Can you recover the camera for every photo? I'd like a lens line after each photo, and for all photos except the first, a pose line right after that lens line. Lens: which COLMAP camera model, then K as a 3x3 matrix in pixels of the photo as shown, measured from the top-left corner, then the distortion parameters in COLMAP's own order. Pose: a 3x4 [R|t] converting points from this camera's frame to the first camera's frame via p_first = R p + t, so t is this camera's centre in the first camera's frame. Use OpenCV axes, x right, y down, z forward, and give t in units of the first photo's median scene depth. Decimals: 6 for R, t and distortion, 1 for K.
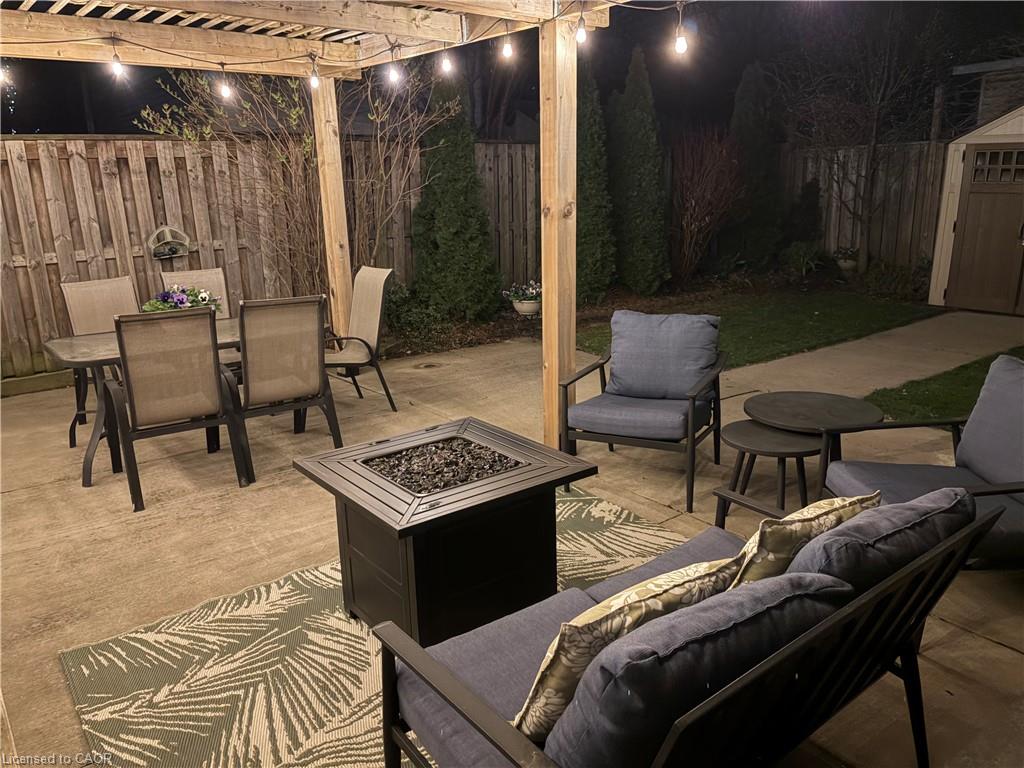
lens RADIAL K [[765.1, 0, 512.7], [0, 765.1, 388.2], [0, 0, 1]] dist [0.039214, -0.000516]
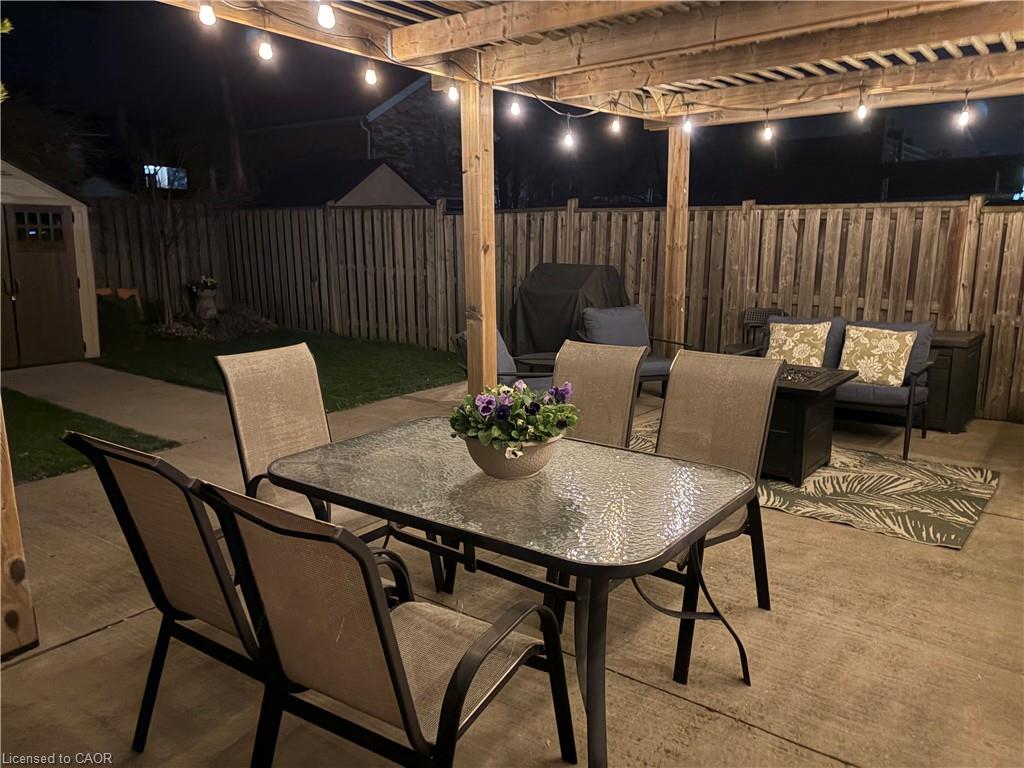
lens RADIAL K [[765.1, 0, 513.0], [0, 765.1, 384.3], [0, 0, 1]] dist [0.039214, -0.000516]
pose [[-0.249735, -0.150961, 0.956474, -1.595698], [0.264607, 0.939537, 0.217377, -0.414002], [-0.931459, 0.307376, -0.194690, 1.852965]]
